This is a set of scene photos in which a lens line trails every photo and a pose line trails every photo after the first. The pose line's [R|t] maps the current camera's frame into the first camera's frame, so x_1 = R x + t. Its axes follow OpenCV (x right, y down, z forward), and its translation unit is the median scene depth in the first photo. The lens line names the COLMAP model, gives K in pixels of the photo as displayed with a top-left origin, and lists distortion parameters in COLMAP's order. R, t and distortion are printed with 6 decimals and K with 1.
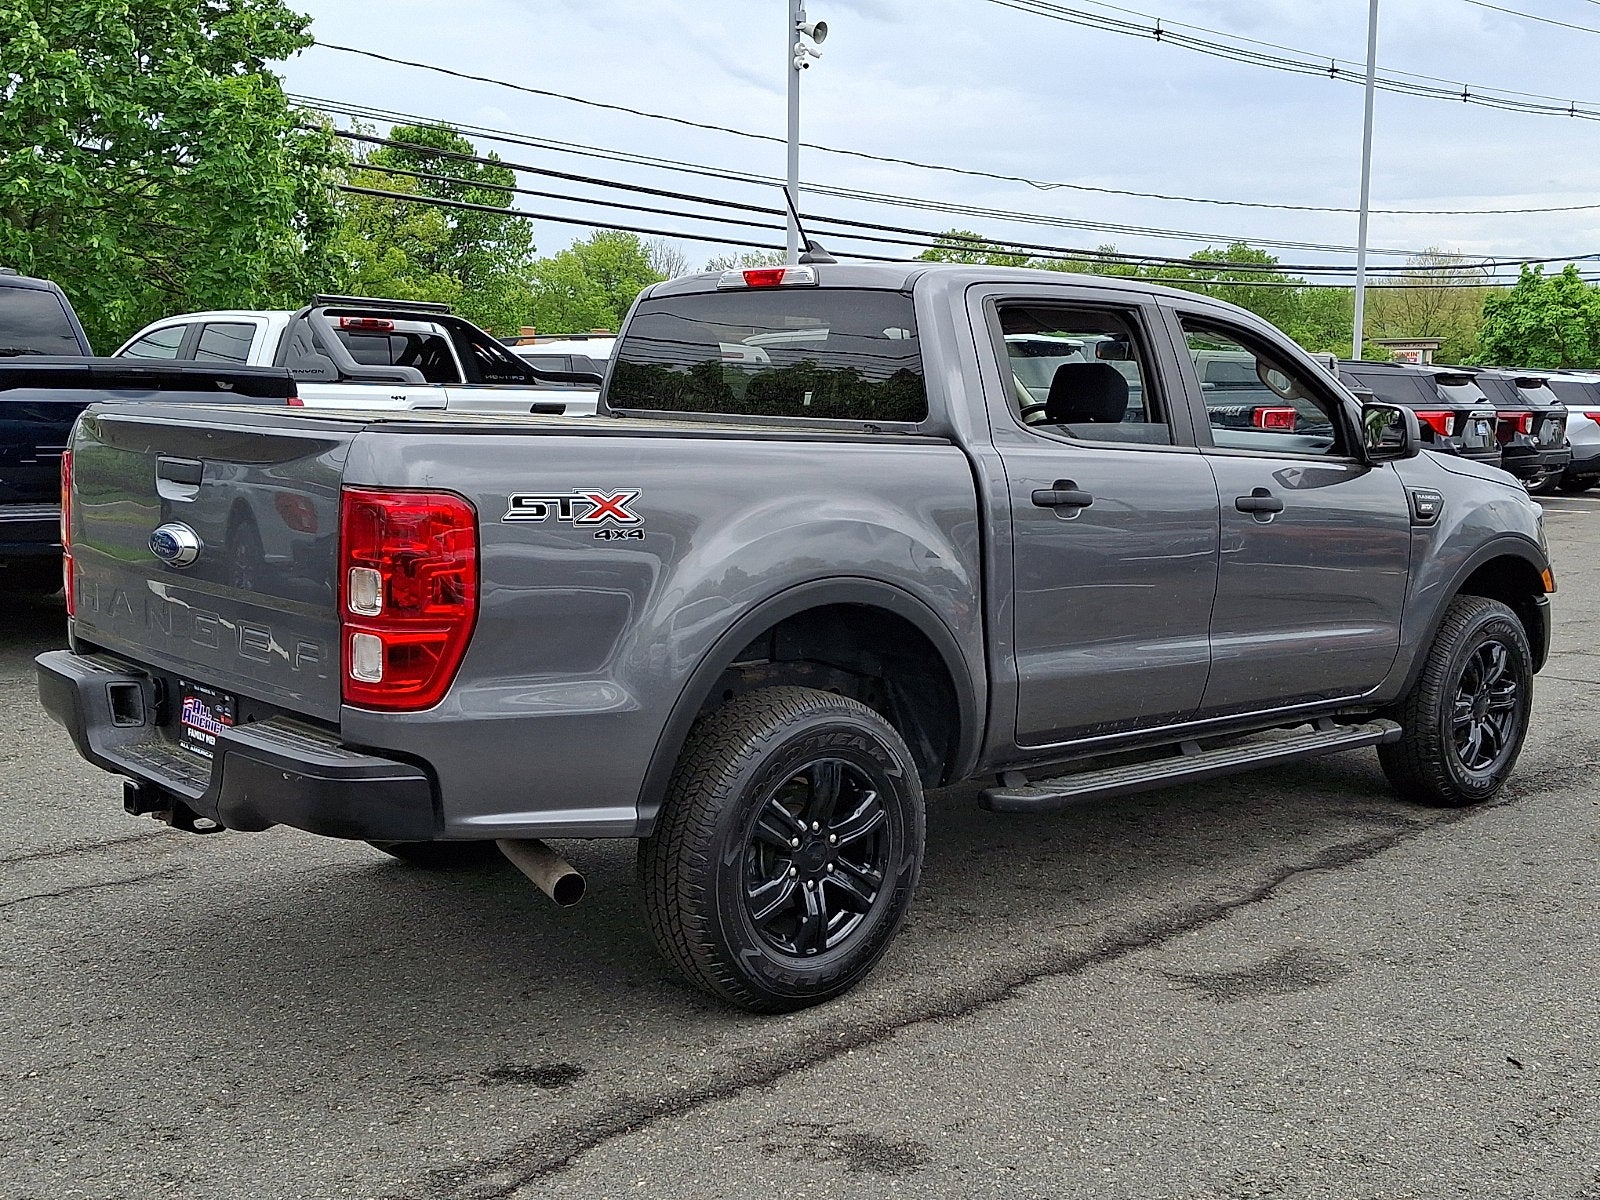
lens RADIAL K [[1694.5, 0, 810.6], [0, 1694.5, 596.1], [0, 0, 1]] dist [0.195207, -0.477761]
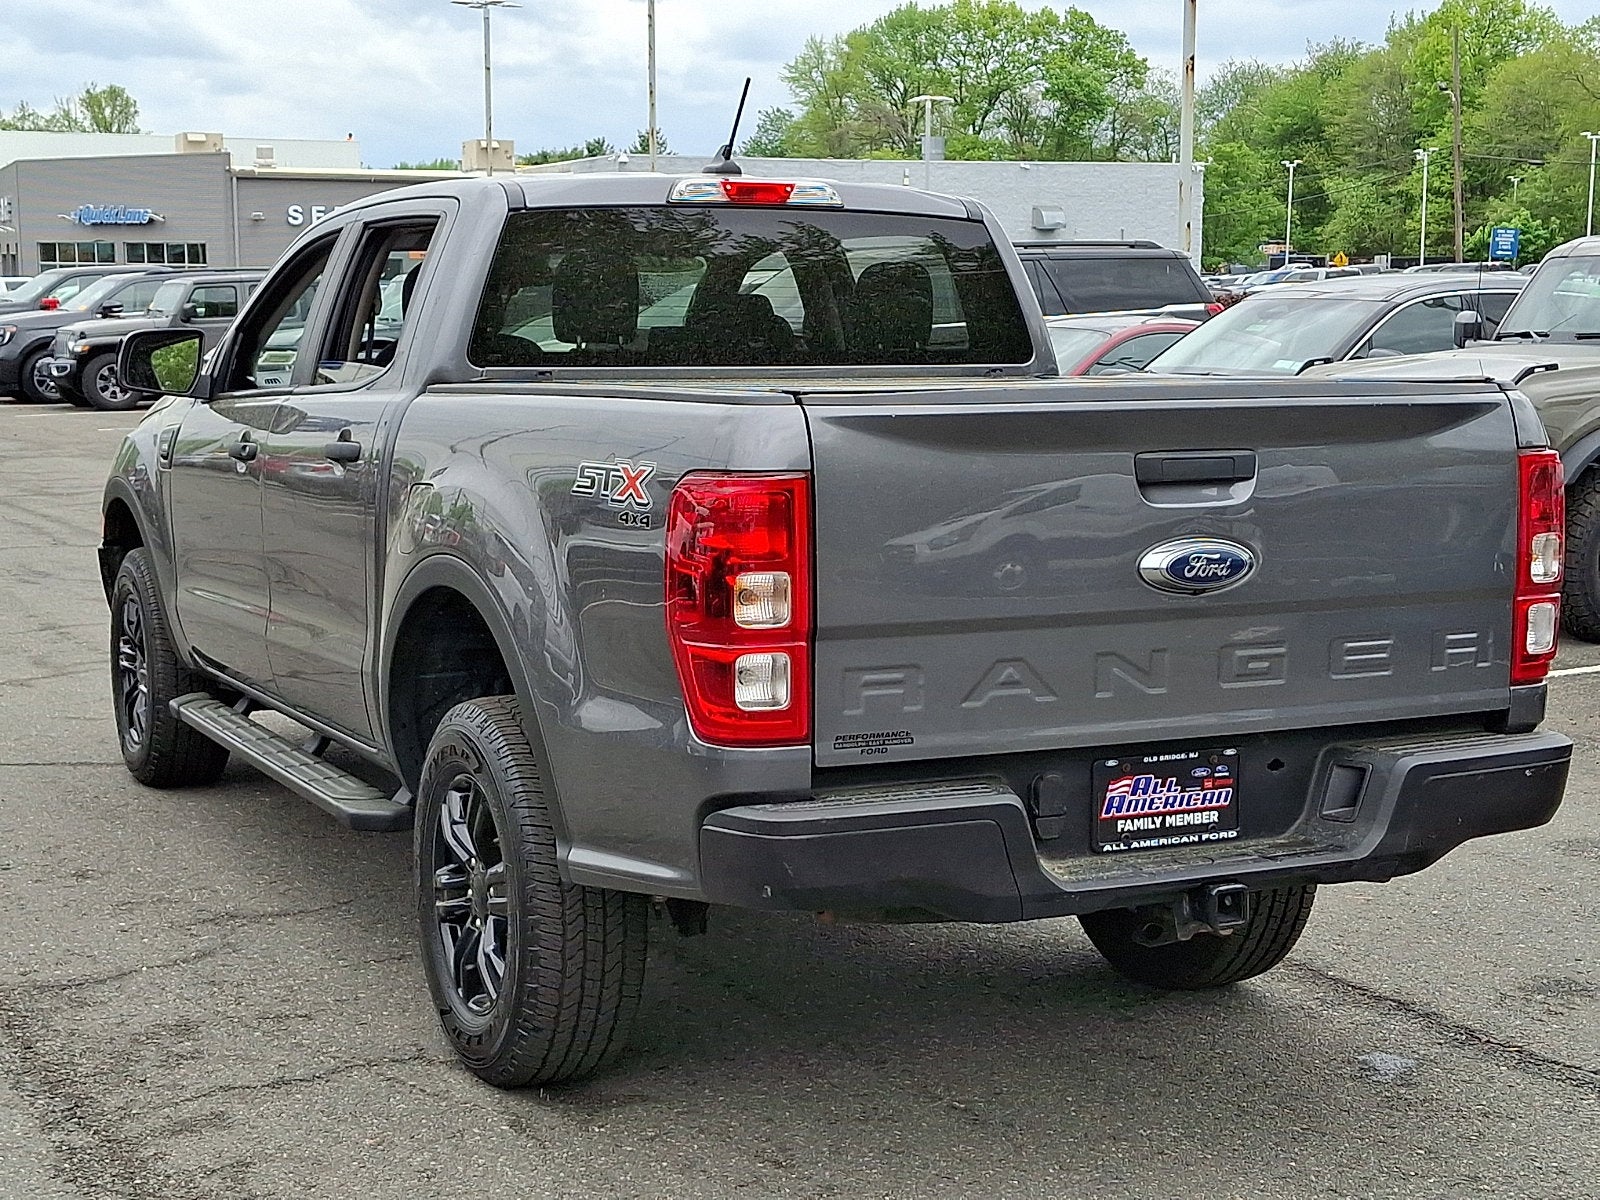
lens RADIAL K [[2402.5, 0, 771.6], [0, 2402.5, 622.8], [0, 0, 1]] dist [0.259550, -0.832439]
pose [[0.282145, -0.143545, 0.948572, -1.253951], [0.123282, 0.985970, 0.112536, -0.129387], [-0.951418, 0.085190, 0.295883, 0.760626]]
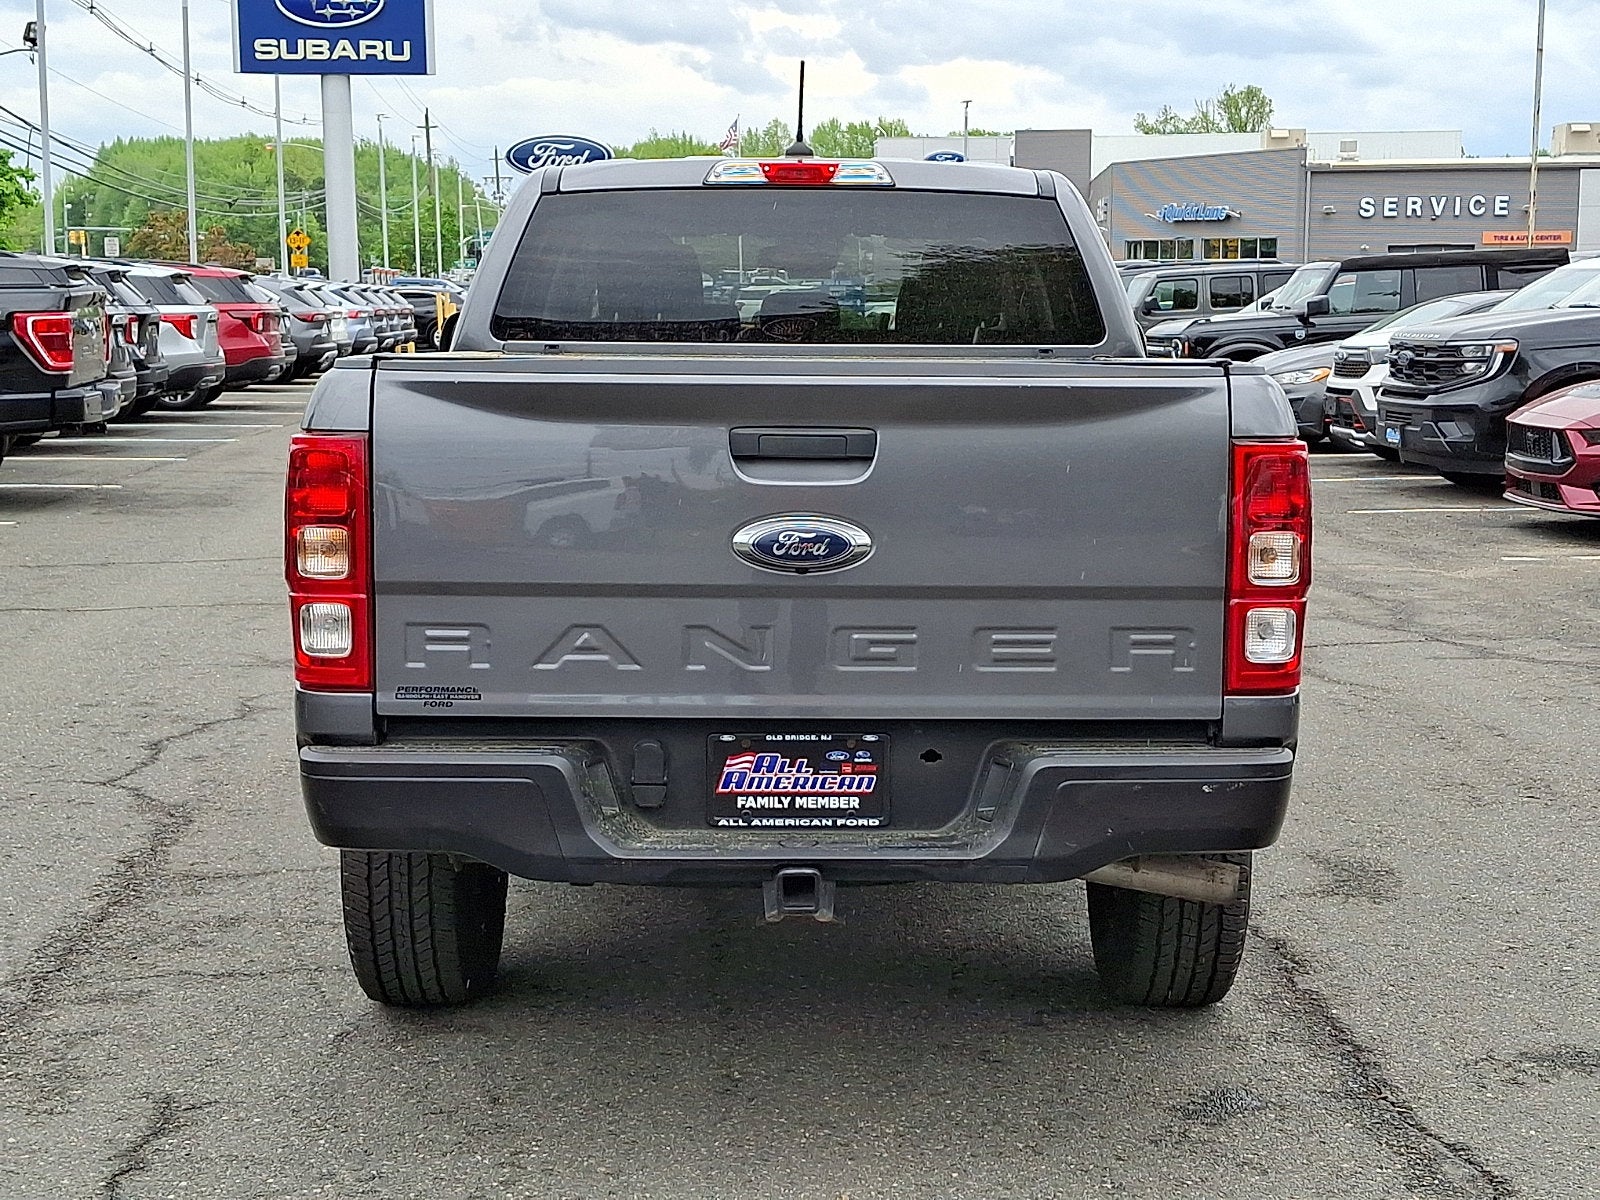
lens RADIAL K [[2388.4, 0, 806.2], [0, 2388.4, 603.5], [0, 0, 1]] dist [0.274836, -0.851361]
pose [[0.667272, -0.110699, 0.736542, -0.992268], [0.101064, 0.993204, 0.057715, -0.056093], [-0.737926, 0.035926, 0.673925, 0.266720]]
